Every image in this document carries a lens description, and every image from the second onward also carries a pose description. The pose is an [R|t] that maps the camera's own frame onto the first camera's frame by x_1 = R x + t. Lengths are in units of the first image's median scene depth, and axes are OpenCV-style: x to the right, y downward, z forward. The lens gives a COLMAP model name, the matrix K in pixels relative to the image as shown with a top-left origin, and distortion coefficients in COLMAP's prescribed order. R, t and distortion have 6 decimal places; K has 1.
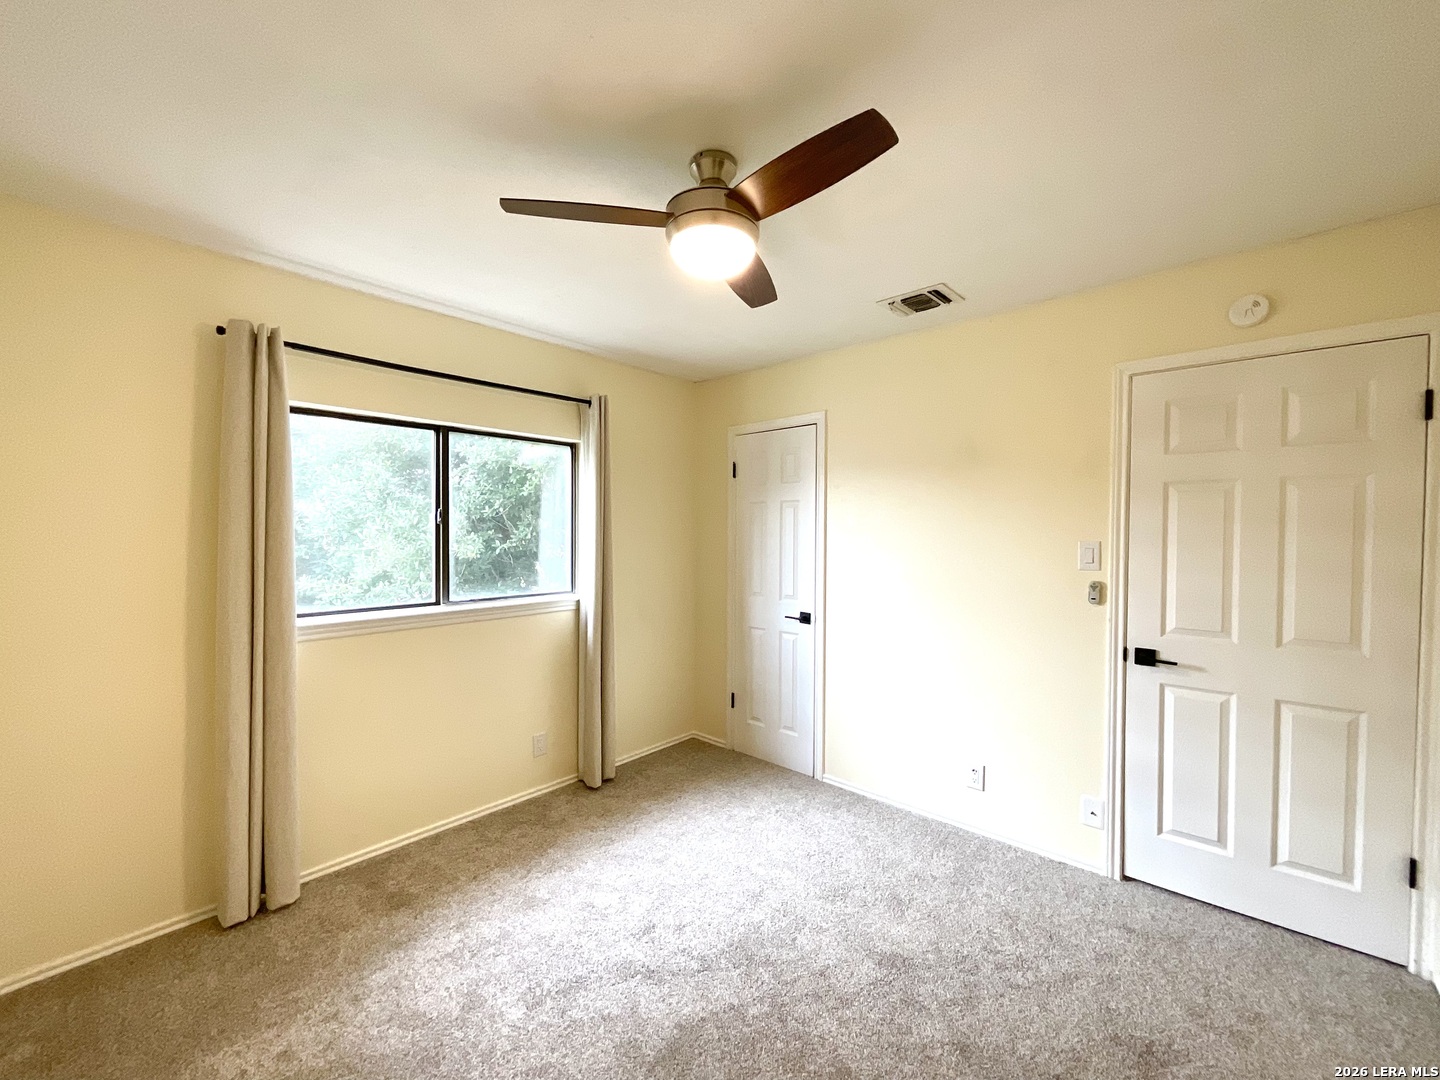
lens RADIAL K [[583.5, 0, 723.6], [0, 583.5, 538.1], [0, 0, 1]] dist [-0.004136, 0.004667]
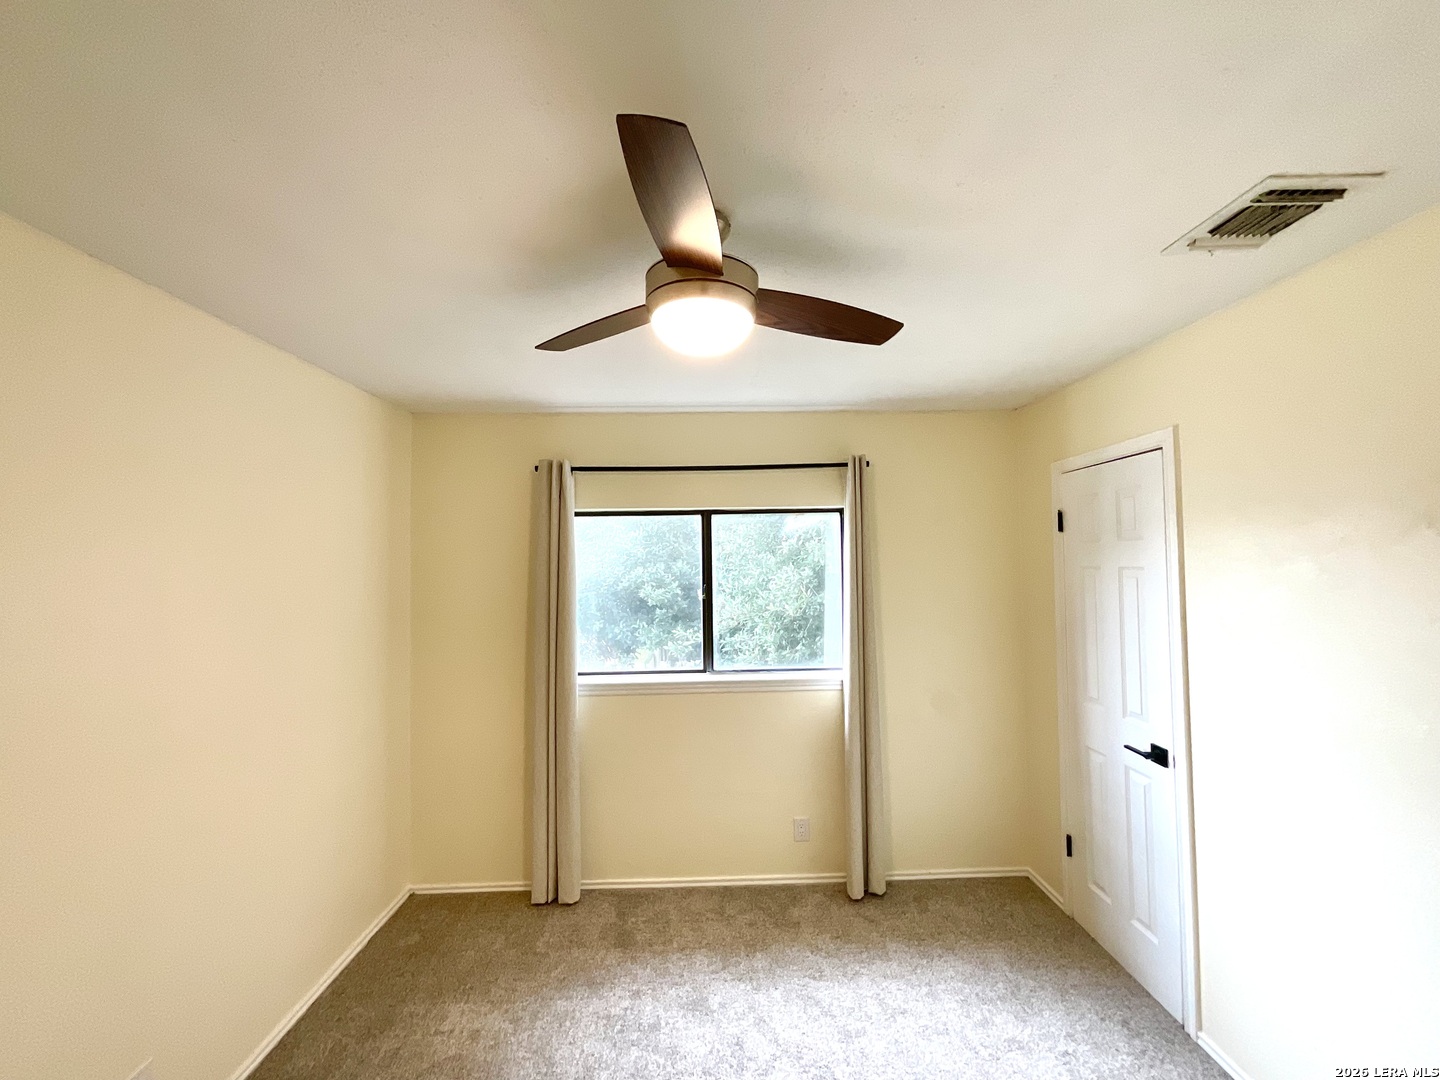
lens RADIAL K [[583.5, 0, 723.6], [0, 583.5, 538.1], [0, 0, 1]] dist [-0.004136, 0.004667]
pose [[0.686039, -0.039315, -0.726502, 0.341537], [0.006680, 0.998837, -0.047744, -0.084759], [0.727534, 0.027901, 0.685504, 0.264549]]
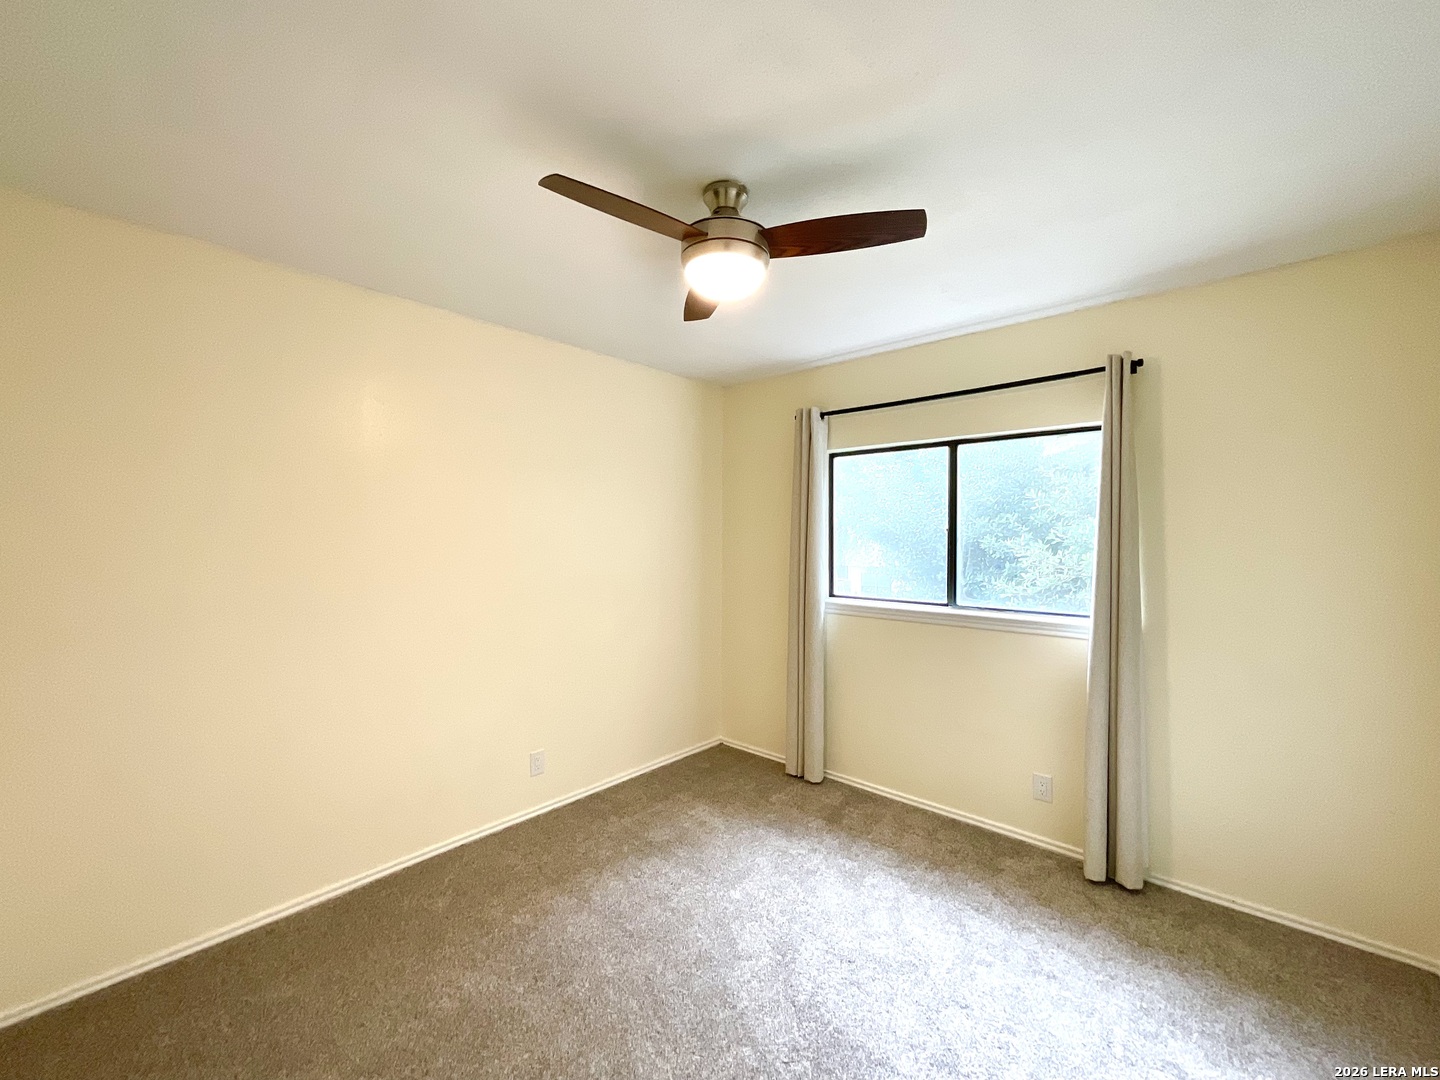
lens RADIAL K [[589.6, 0, 720.0], [0, 589.6, 540.0], [0, 0, 1]] dist [-0.000256, 0.000271]
pose [[-0.002759, 0.009209, -0.999954, 0.605162], [-0.015595, 0.999836, 0.009251, -0.012636], [0.999875, 0.015620, -0.002615, 0.576295]]
